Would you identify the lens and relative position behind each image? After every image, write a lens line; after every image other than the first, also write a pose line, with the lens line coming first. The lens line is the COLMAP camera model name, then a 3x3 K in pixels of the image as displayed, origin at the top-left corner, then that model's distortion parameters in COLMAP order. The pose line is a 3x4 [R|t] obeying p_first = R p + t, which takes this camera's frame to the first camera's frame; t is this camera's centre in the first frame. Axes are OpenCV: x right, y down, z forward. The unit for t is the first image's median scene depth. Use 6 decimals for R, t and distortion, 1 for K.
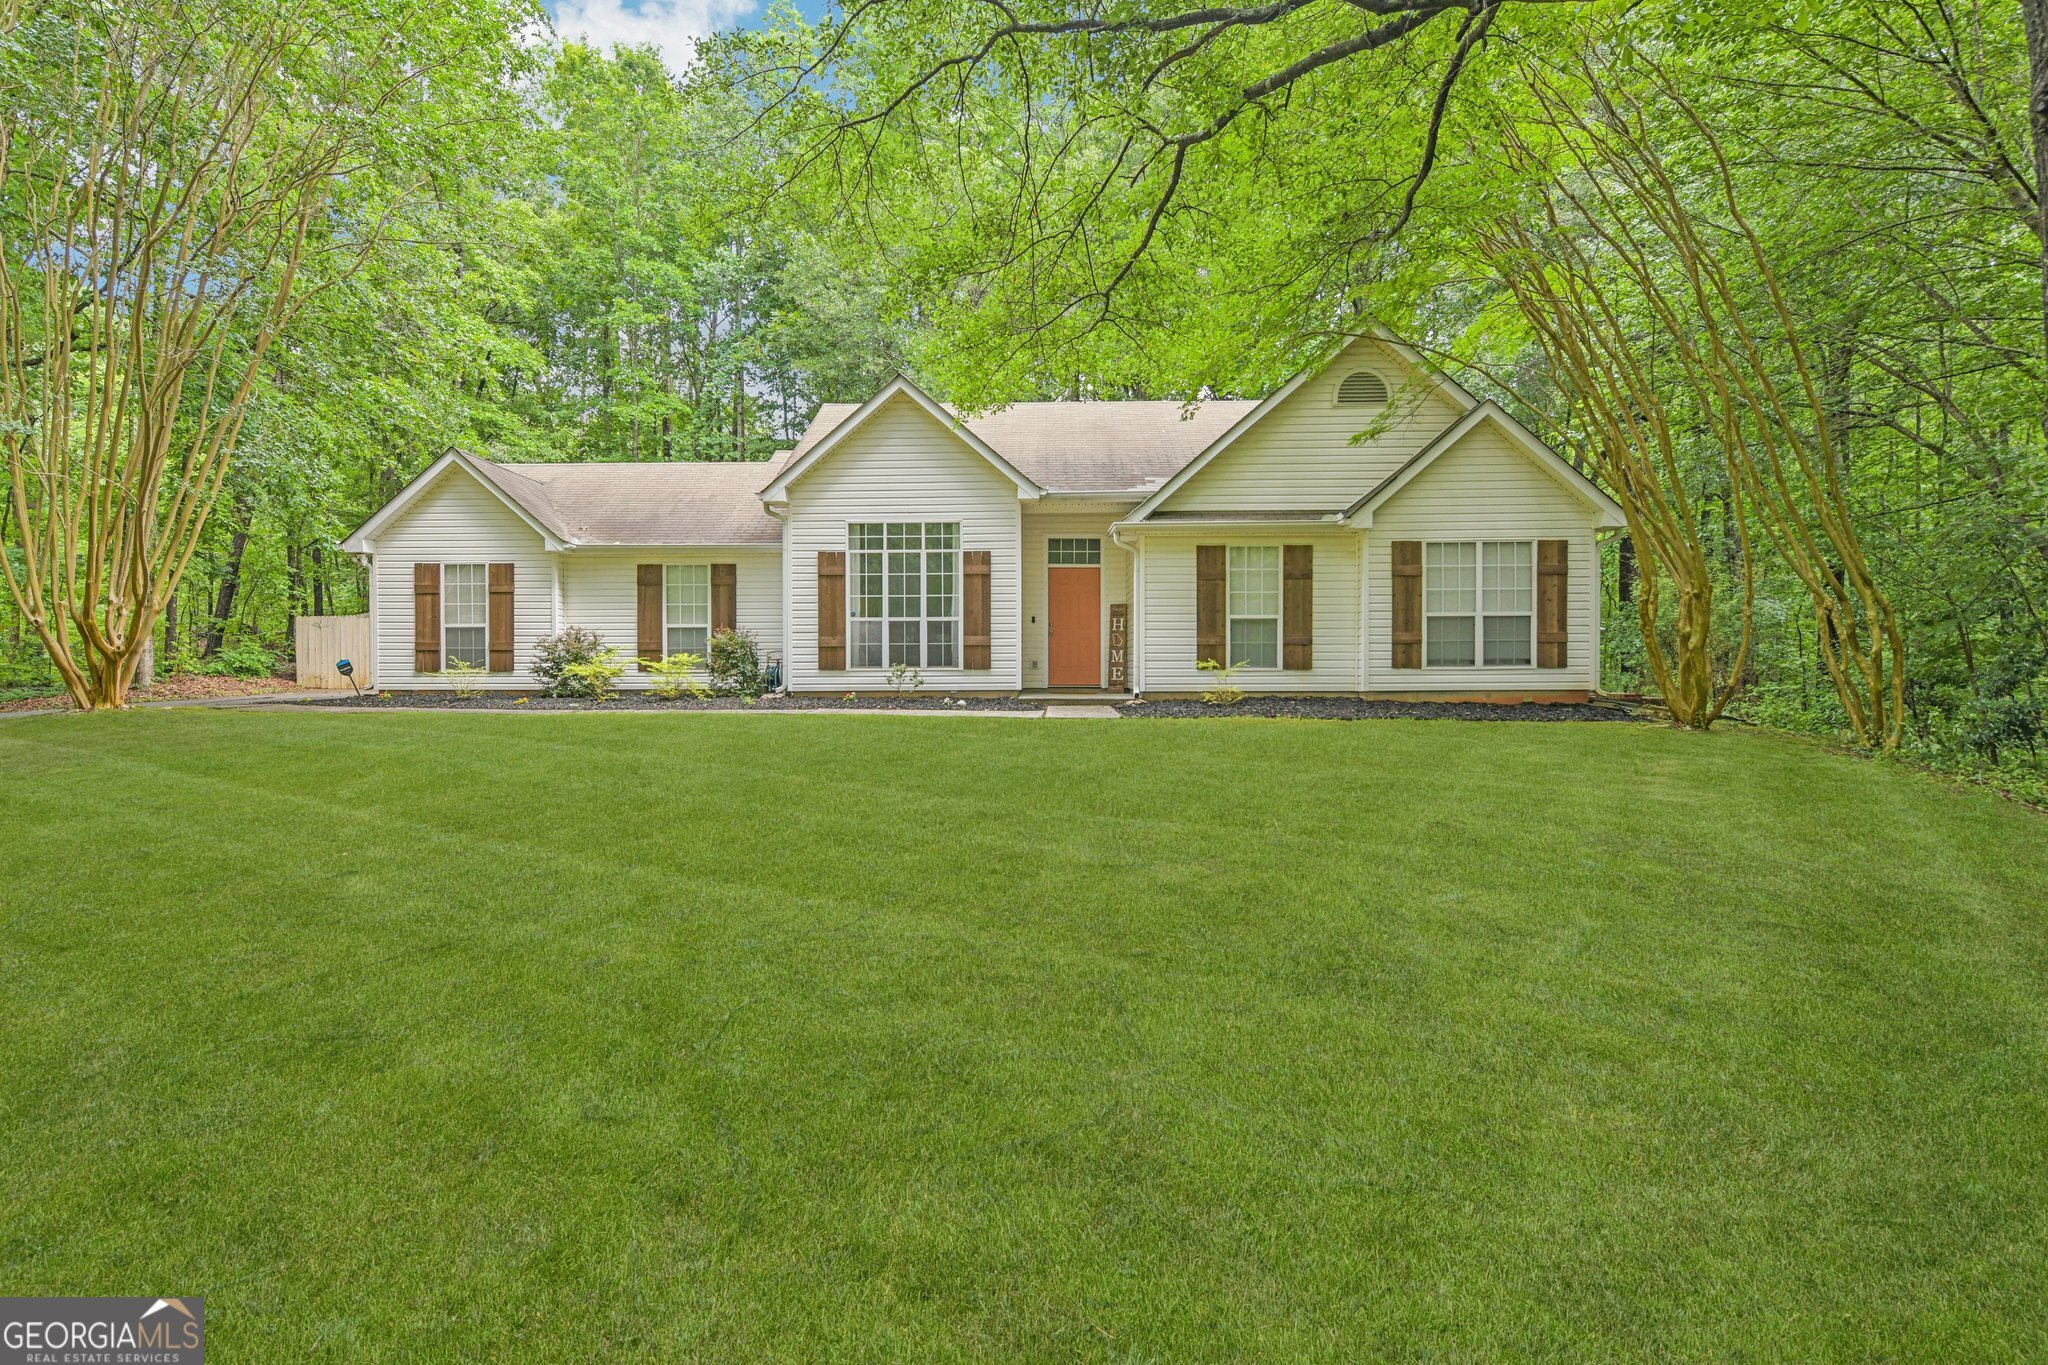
lens RADIAL K [[1057.9, 0, 1024.0], [0, 1057.9, 682.5], [0, 0, 1]] dist [0.001676, 0.000096]
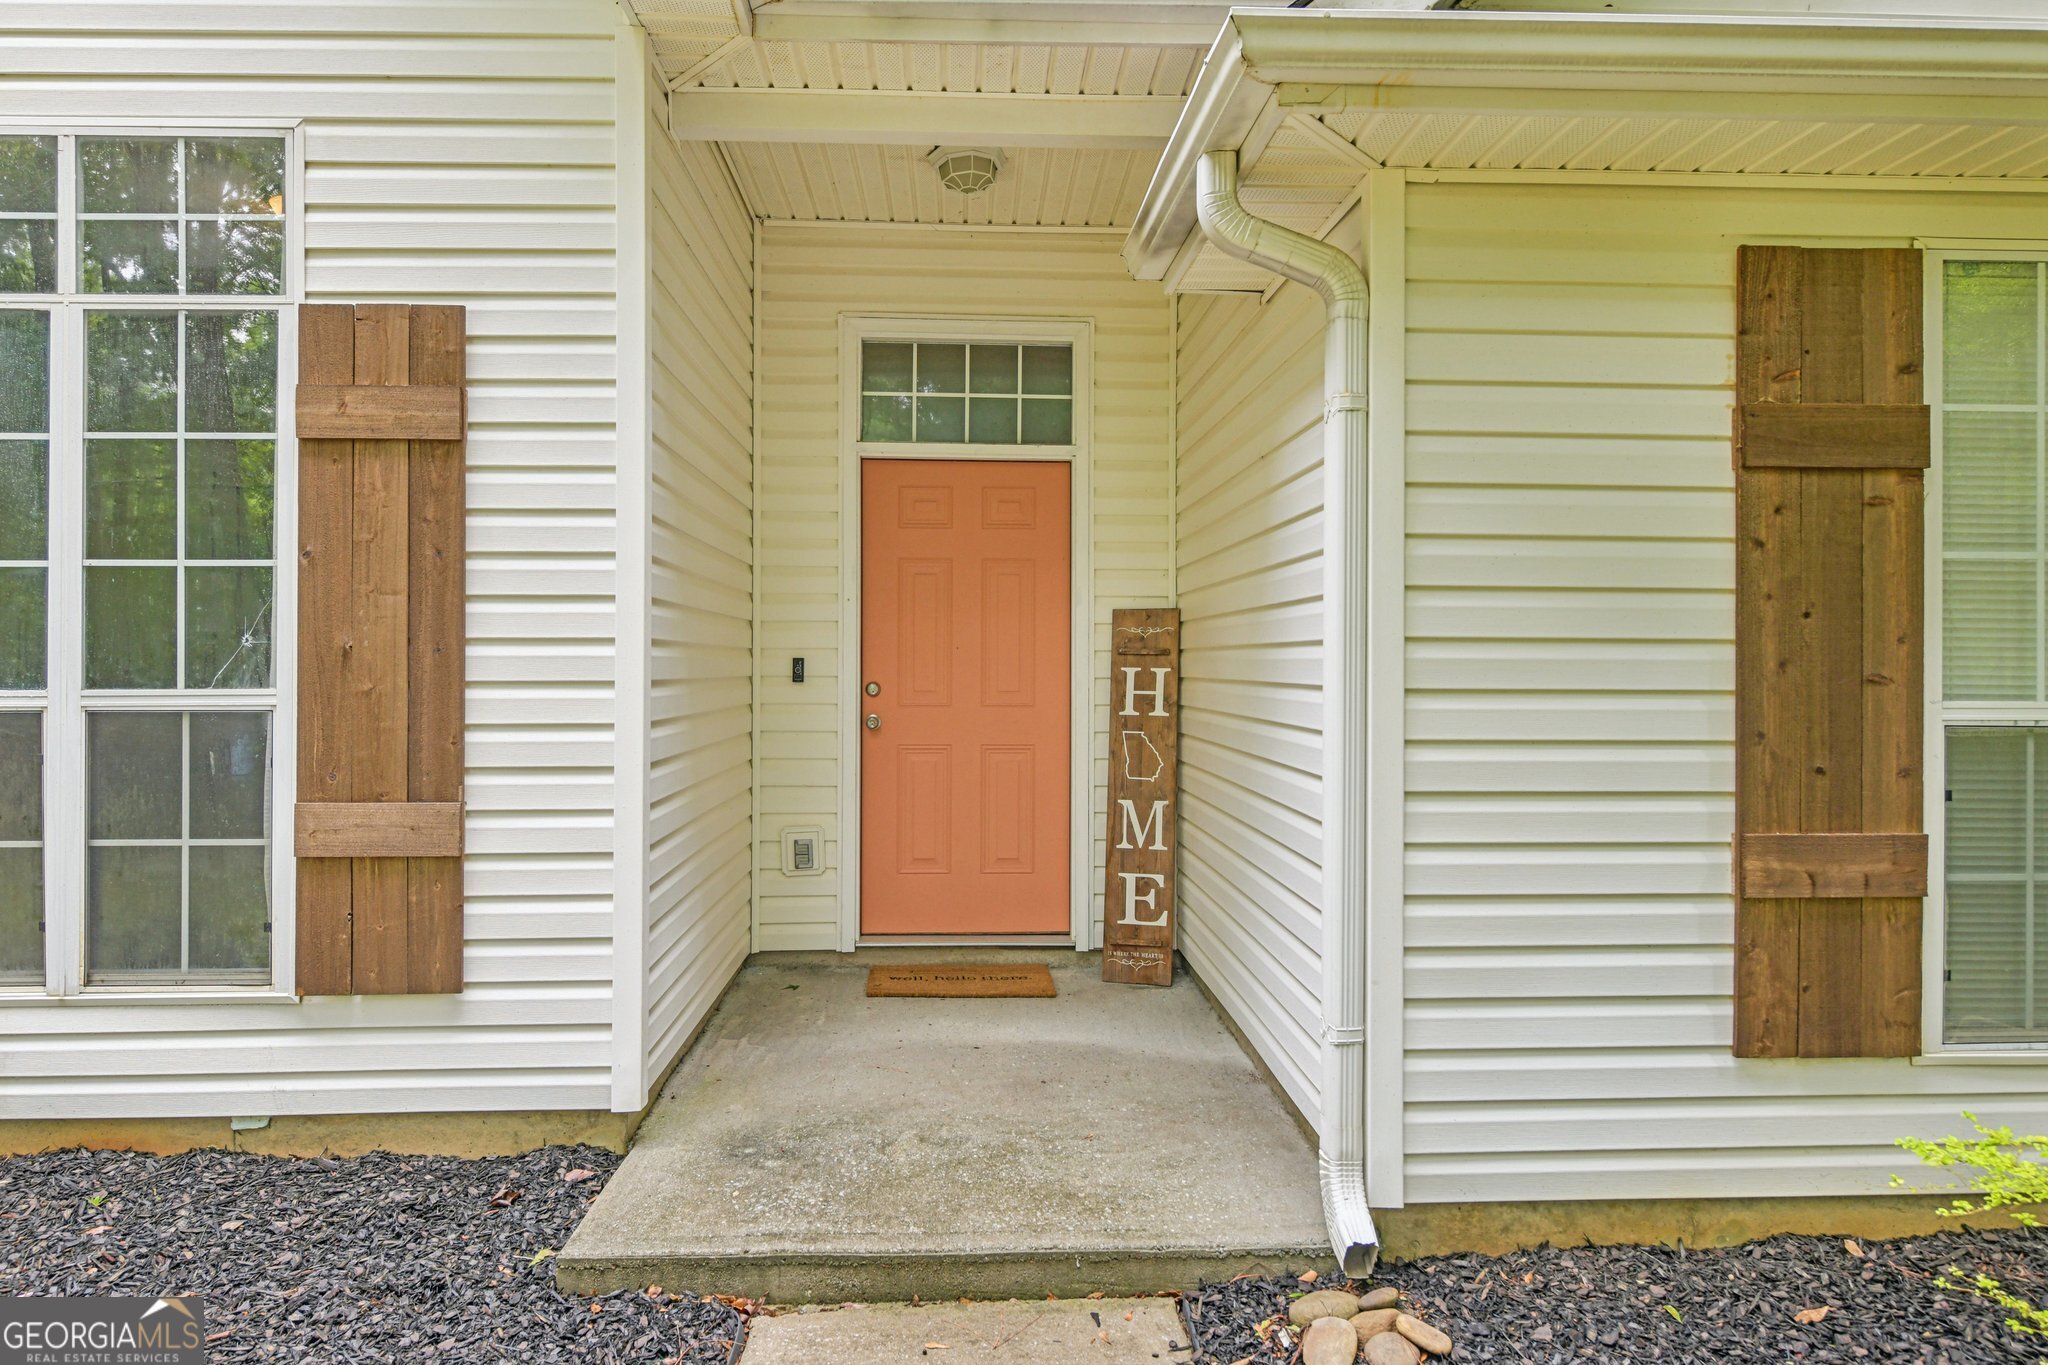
lens RADIAL K [[1266.8, 0, 1024.0], [0, 1266.8, 682.5], [0, 0, 1]] dist [-0.002047, -0.001458]
pose [[0.997539, 0.002908, 0.070051, 0.044959], [-0.002792, 0.999995, -0.001751, -0.062853], [-0.070056, 0.001551, 0.997542, 0.786169]]
